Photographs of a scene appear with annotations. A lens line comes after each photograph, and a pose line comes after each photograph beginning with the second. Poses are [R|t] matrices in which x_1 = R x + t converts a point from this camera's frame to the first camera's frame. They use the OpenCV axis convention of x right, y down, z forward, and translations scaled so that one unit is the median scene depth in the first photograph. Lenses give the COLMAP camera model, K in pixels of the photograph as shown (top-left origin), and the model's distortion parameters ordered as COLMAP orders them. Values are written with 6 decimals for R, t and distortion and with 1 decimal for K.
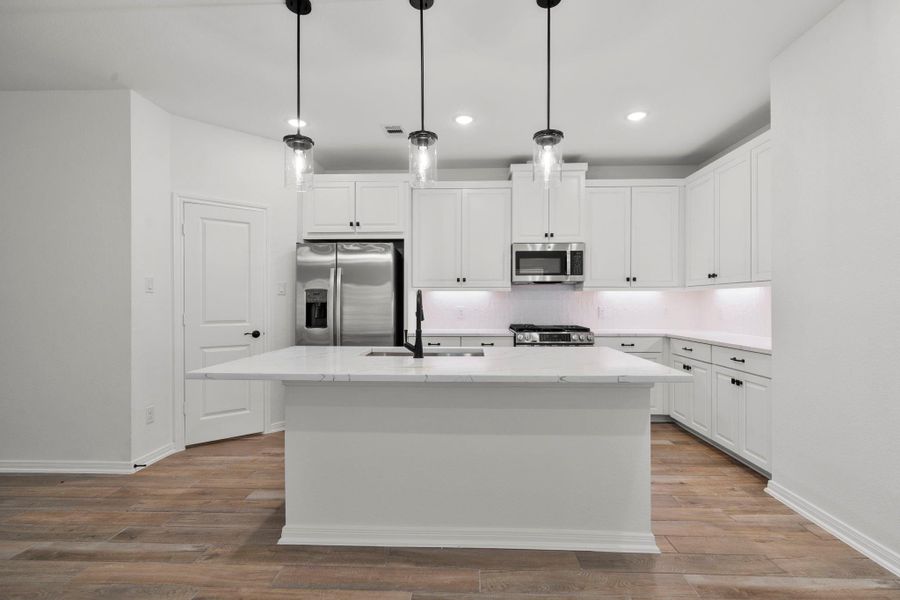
lens RADIAL K [[412.9, 0, 449.4], [0, 412.9, 302.1], [0, 0, 1]] dist [0.002065, 0.000278]
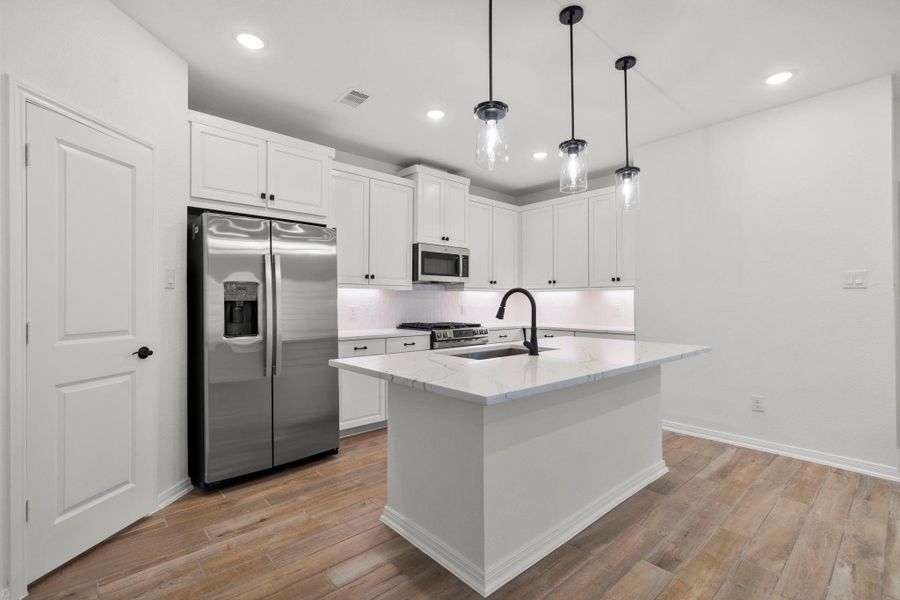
lens RADIAL K [[412.9, 0, 448.3], [0, 412.9, 298.9], [0, 0, 1]] dist [0.002065, 0.000278]
pose [[0.718303, 0.005390, 0.695710, -0.615979], [0.000534, 0.999965, -0.008298, 0.004386], [-0.695731, 0.006332, 0.718275, 0.276691]]
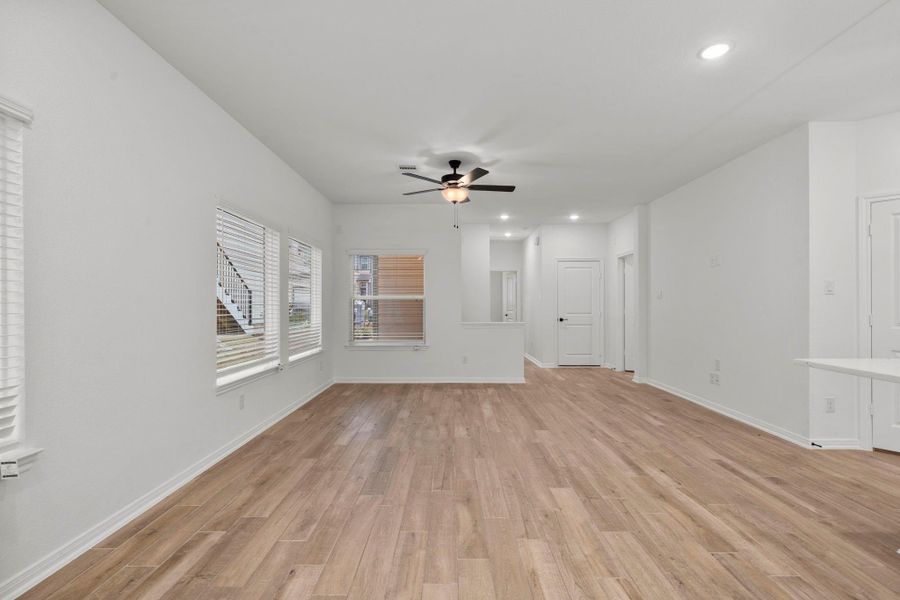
lens RADIAL K [[412.9, 0, 458.3], [0, 412.9, 303.9], [0, 0, 1]] dist [0.002065, 0.000278]
pose [[0.053188, 0.001433, -0.998583, 0.298507], [0.001963, 0.999997, 0.001540, -0.001064], [0.998583, -0.002043, 0.053185, -0.048122]]
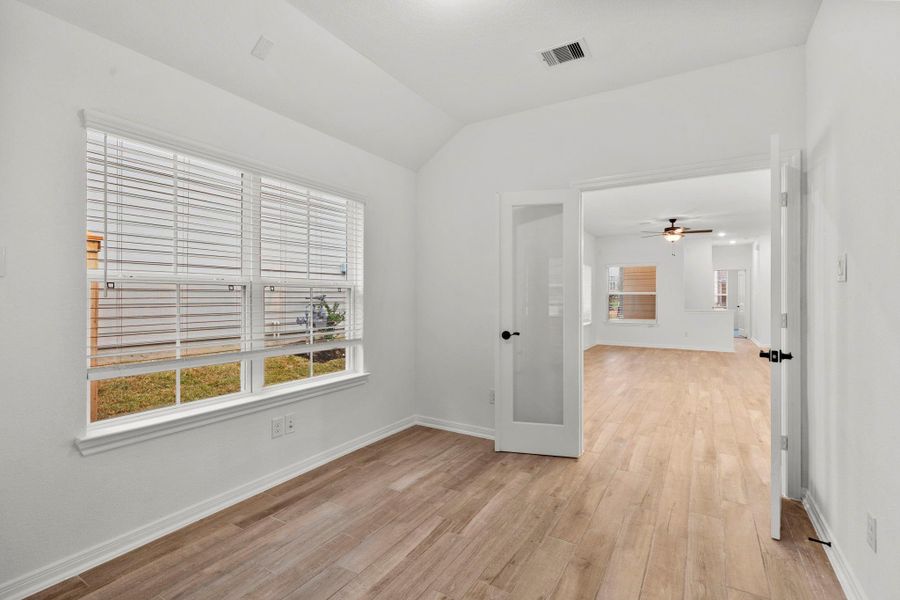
lens RADIAL K [[412.9, 0, 454.1], [0, 412.9, 298.3], [0, 0, 1]] dist [0.002065, 0.000278]
pose [[-0.482714, 0.002131, -0.875775, 1.672363], [0.000679, 0.999998, 0.002058, 0.001433], [0.875778, 0.000399, -0.482715, 0.054646]]
